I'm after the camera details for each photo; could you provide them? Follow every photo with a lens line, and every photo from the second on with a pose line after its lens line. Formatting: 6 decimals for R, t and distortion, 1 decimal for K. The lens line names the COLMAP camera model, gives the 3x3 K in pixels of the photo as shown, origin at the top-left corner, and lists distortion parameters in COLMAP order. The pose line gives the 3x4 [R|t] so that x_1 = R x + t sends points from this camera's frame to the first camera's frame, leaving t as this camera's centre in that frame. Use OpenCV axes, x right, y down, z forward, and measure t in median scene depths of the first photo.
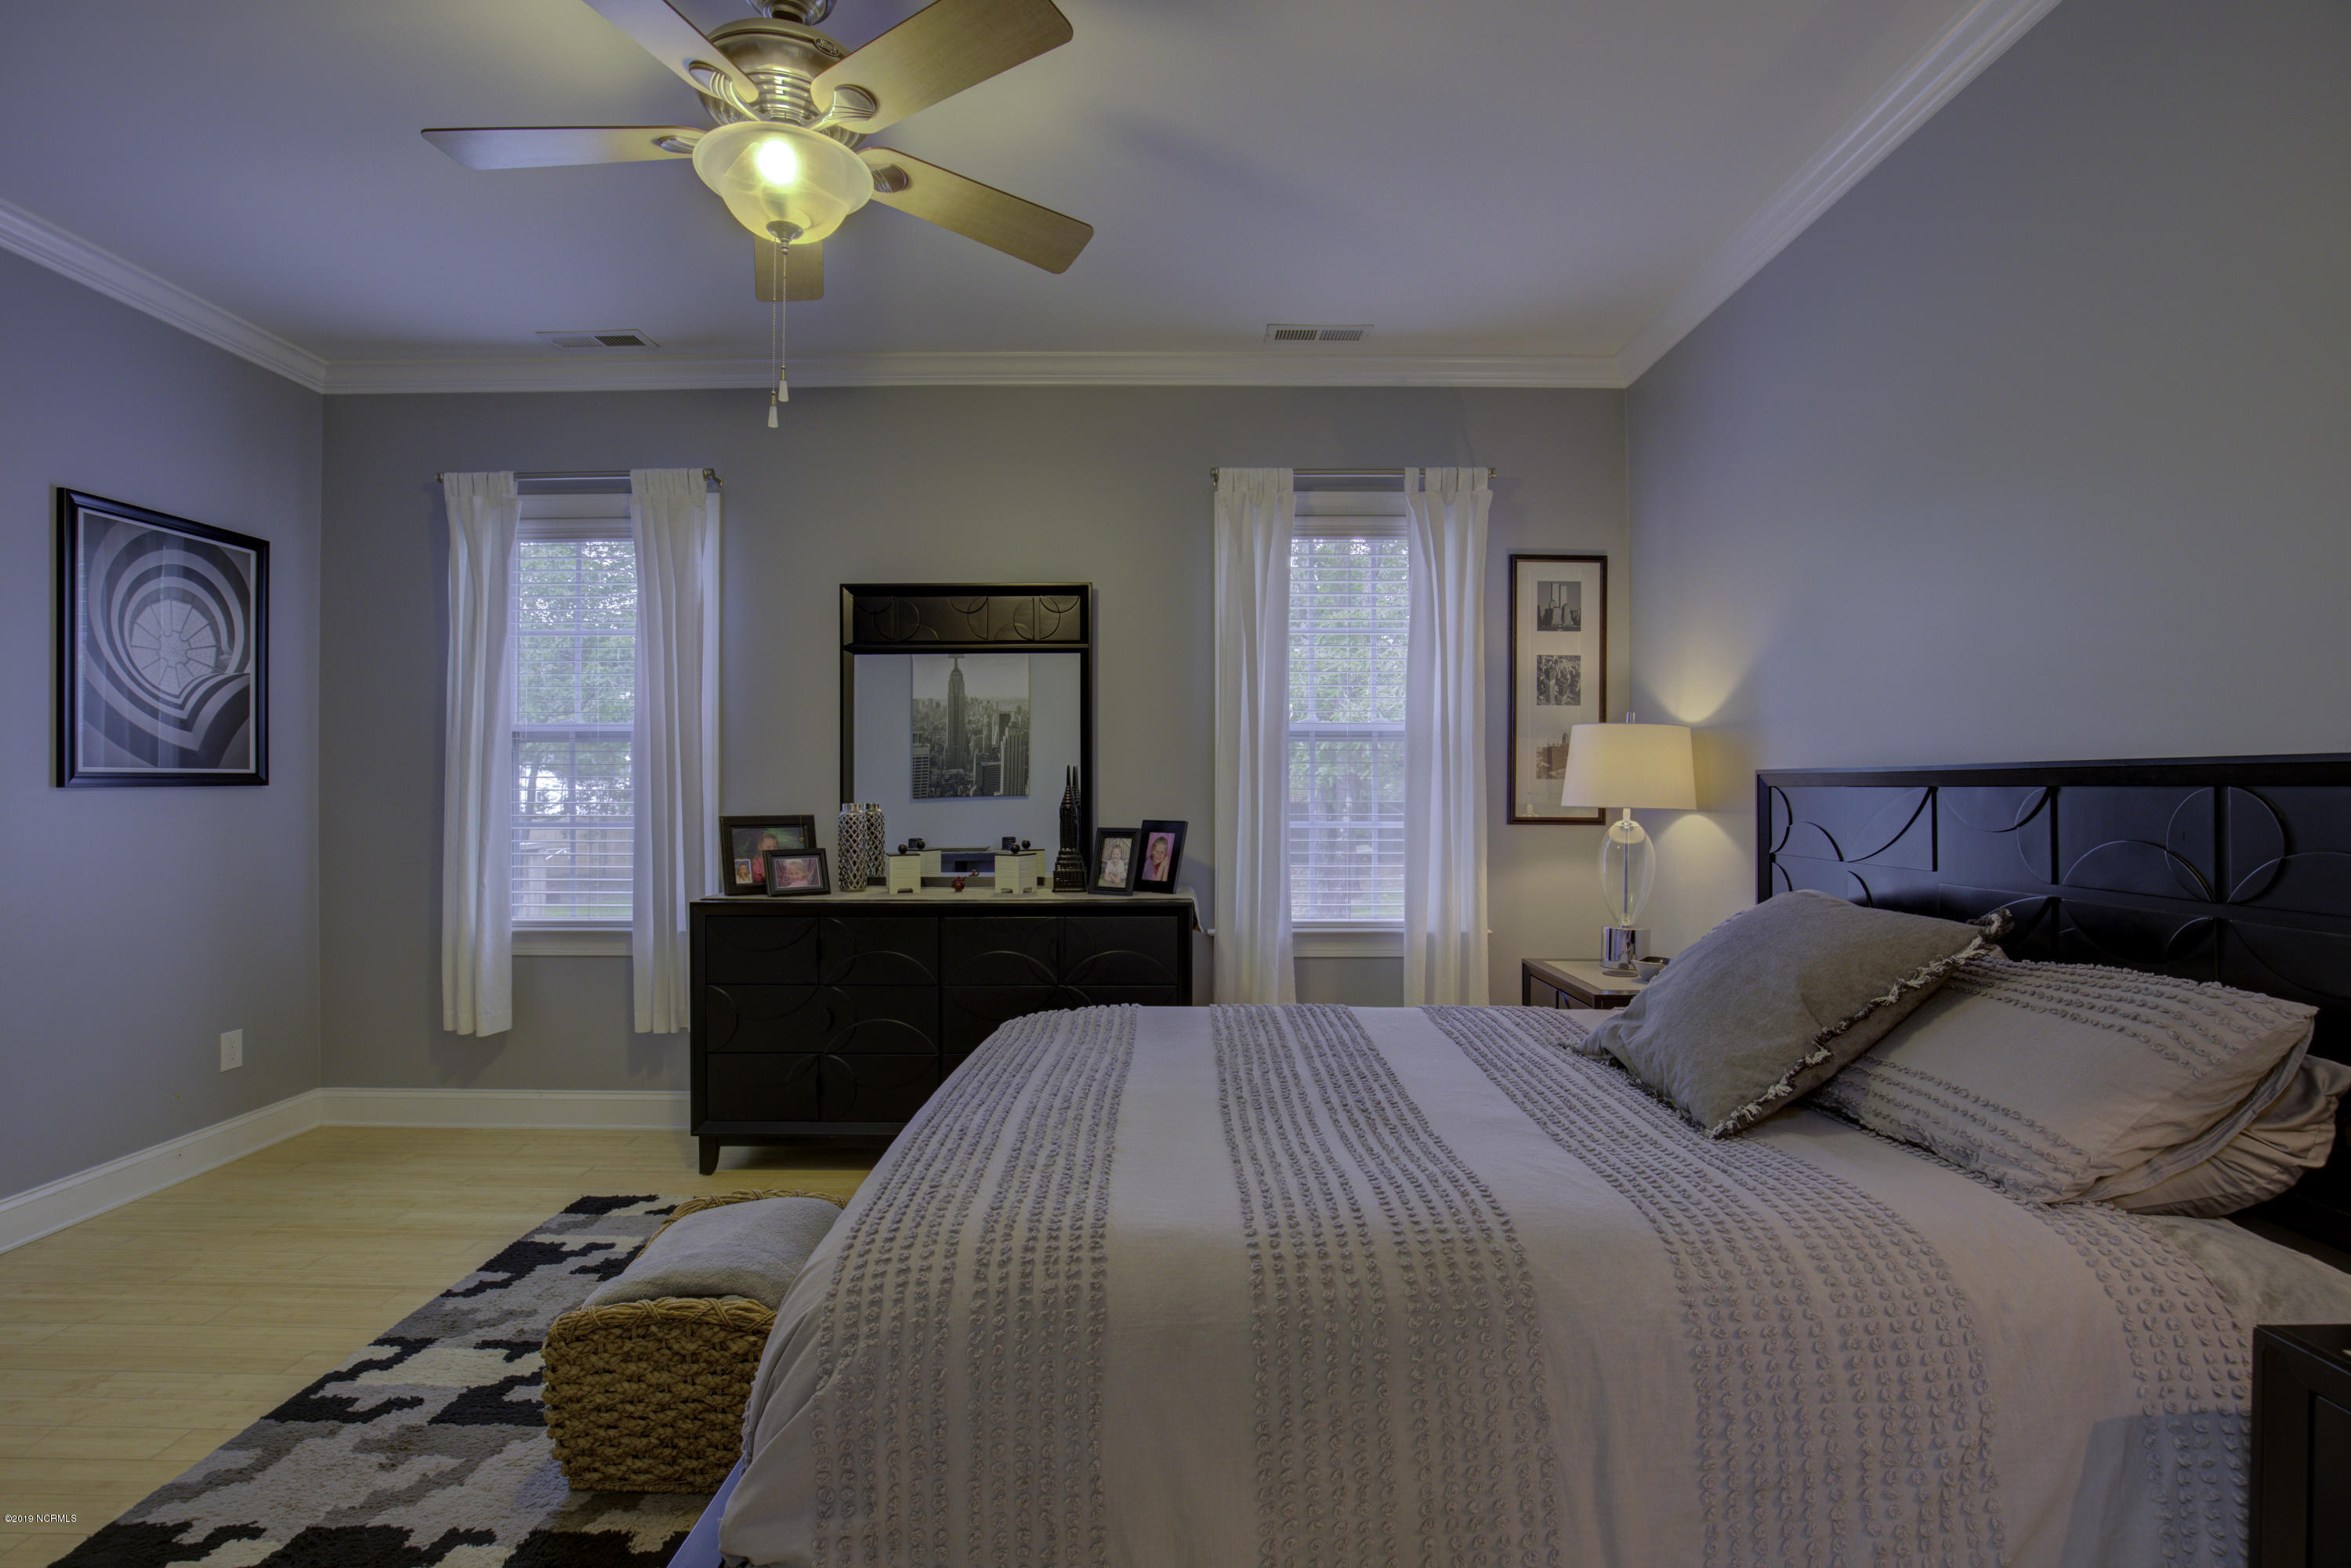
lens RADIAL K [[1074.2, 0, 1166.3], [0, 1074.2, 785.5], [0, 0, 1]] dist [-0.027473, 0.000278]
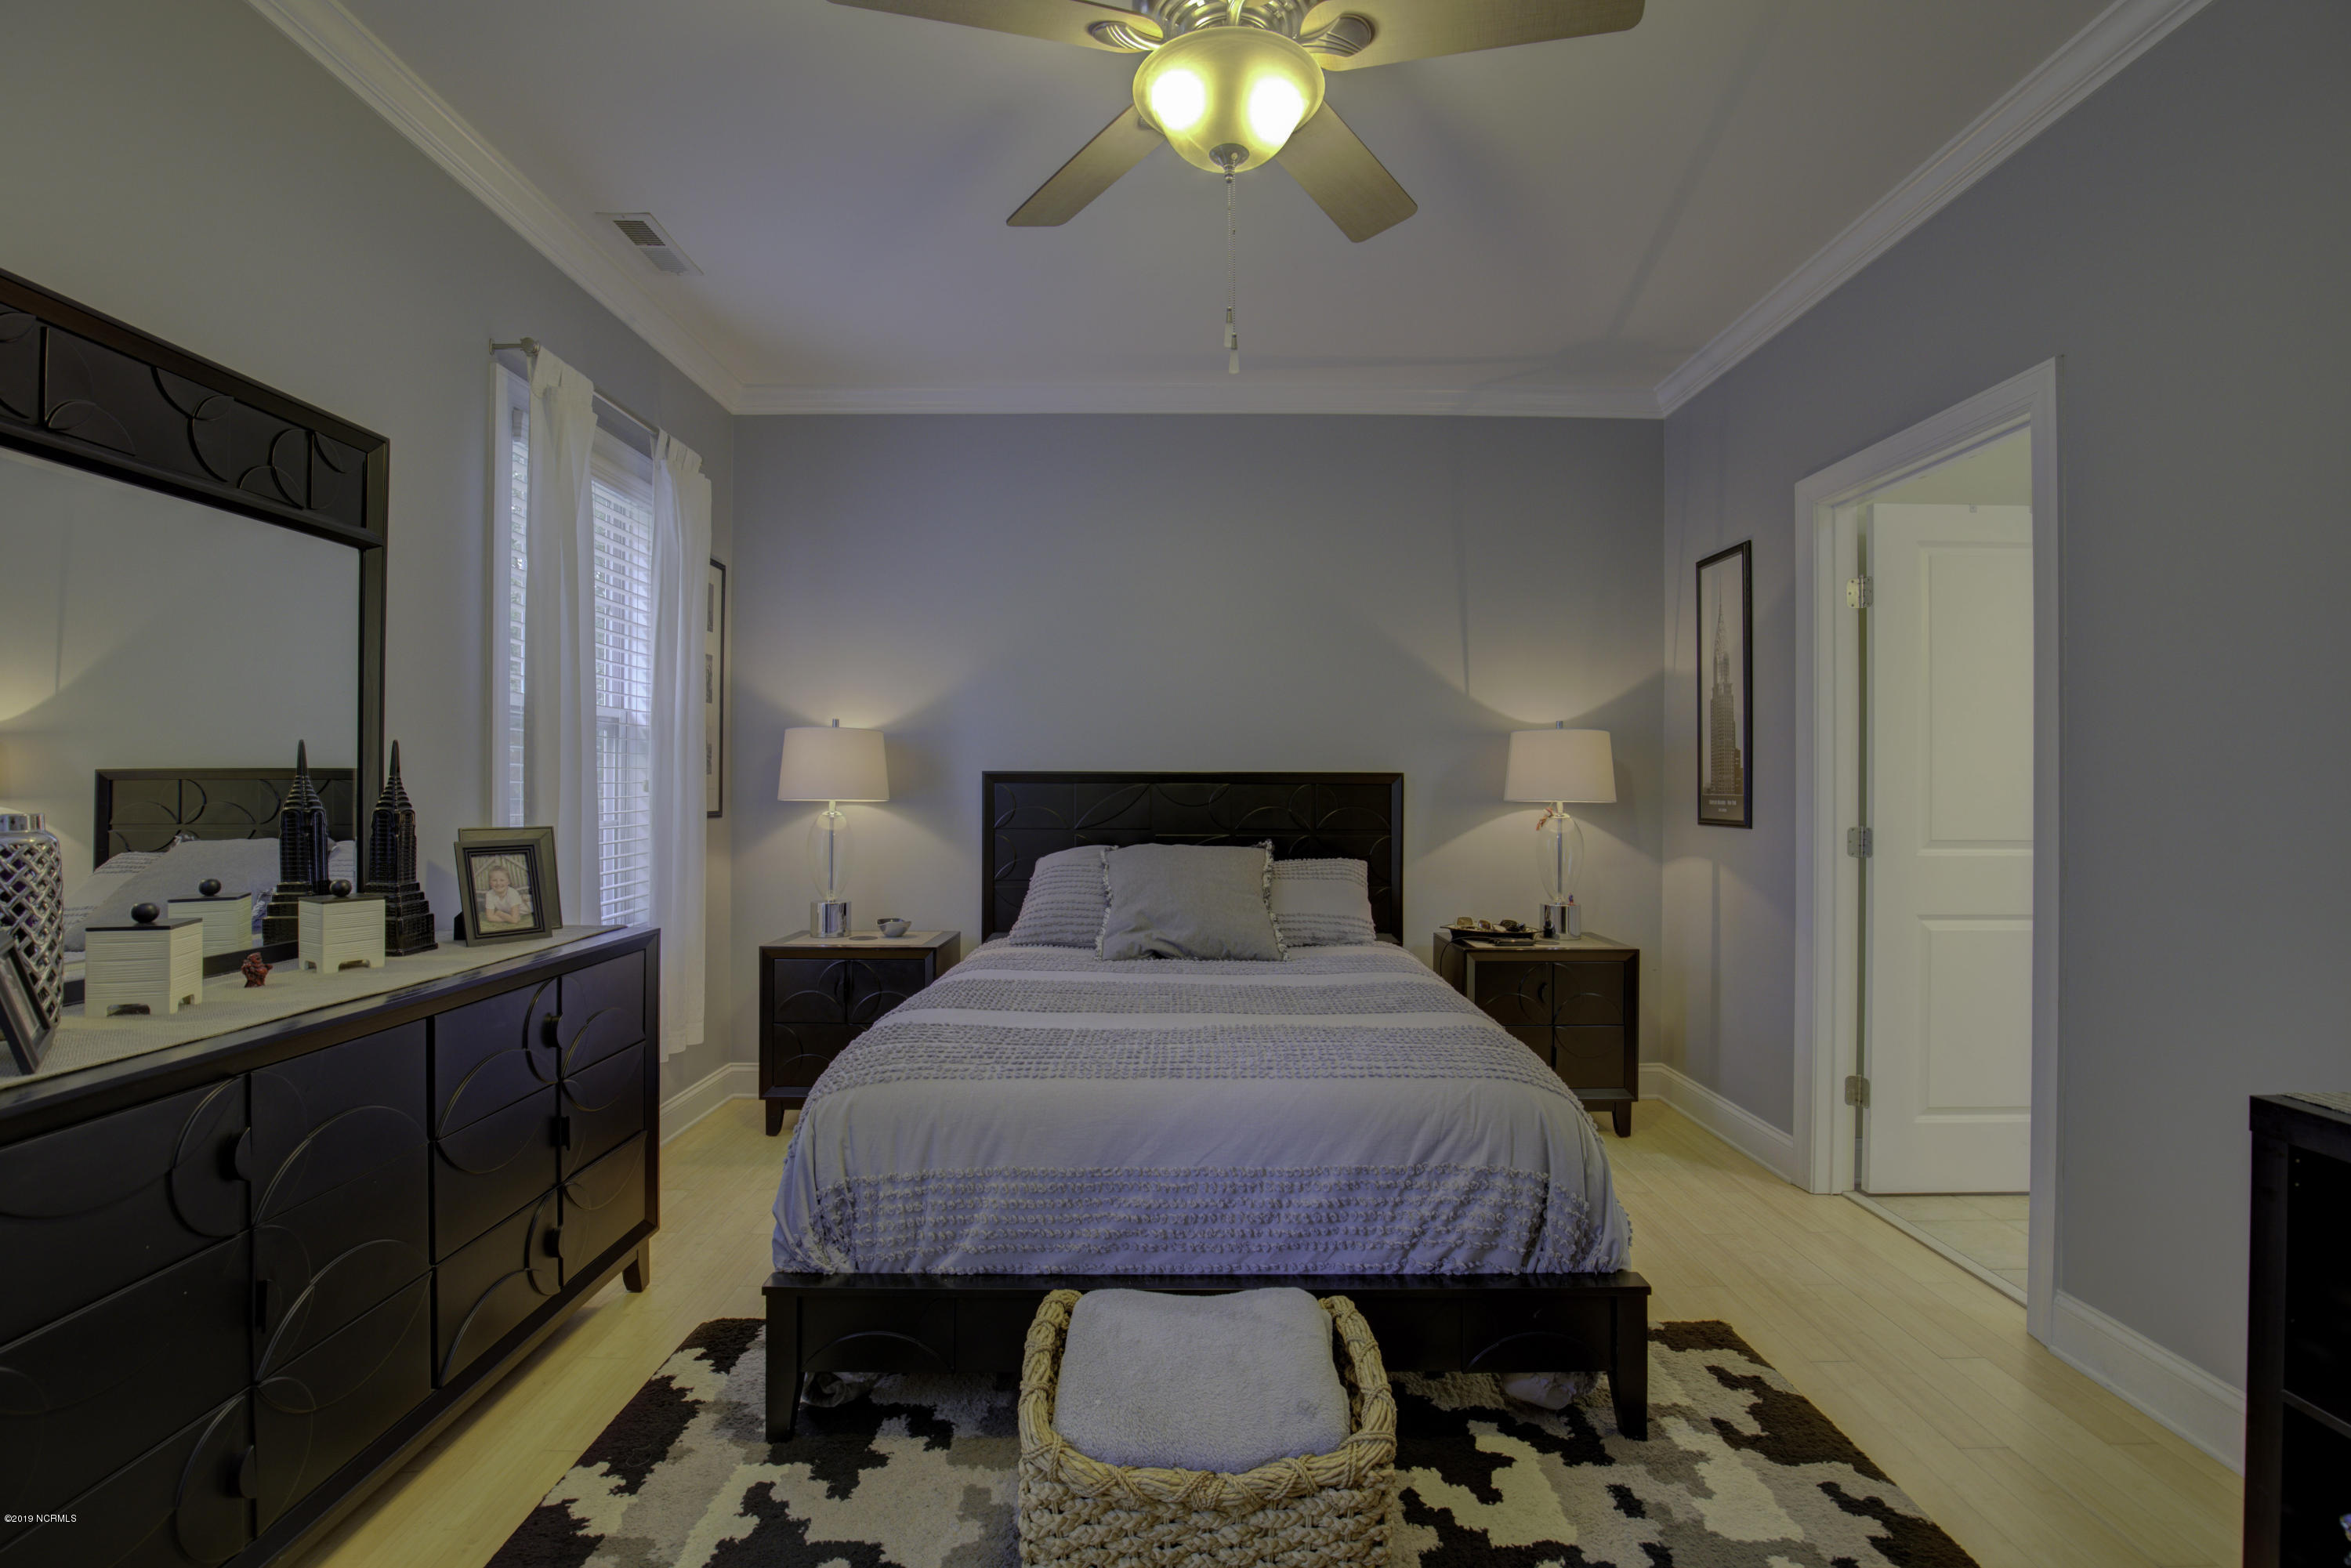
lens RADIAL K [[1074.2, 0, 1164.6], [0, 1074.2, 781.2], [0, 0, 1]] dist [-0.027473, 0.000278]
pose [[0.007362, 0.006576, 0.999951, -0.686165], [0.004127, 0.999970, -0.006607, 0.009570], [-0.999964, 0.004175, 0.007335, 0.588825]]
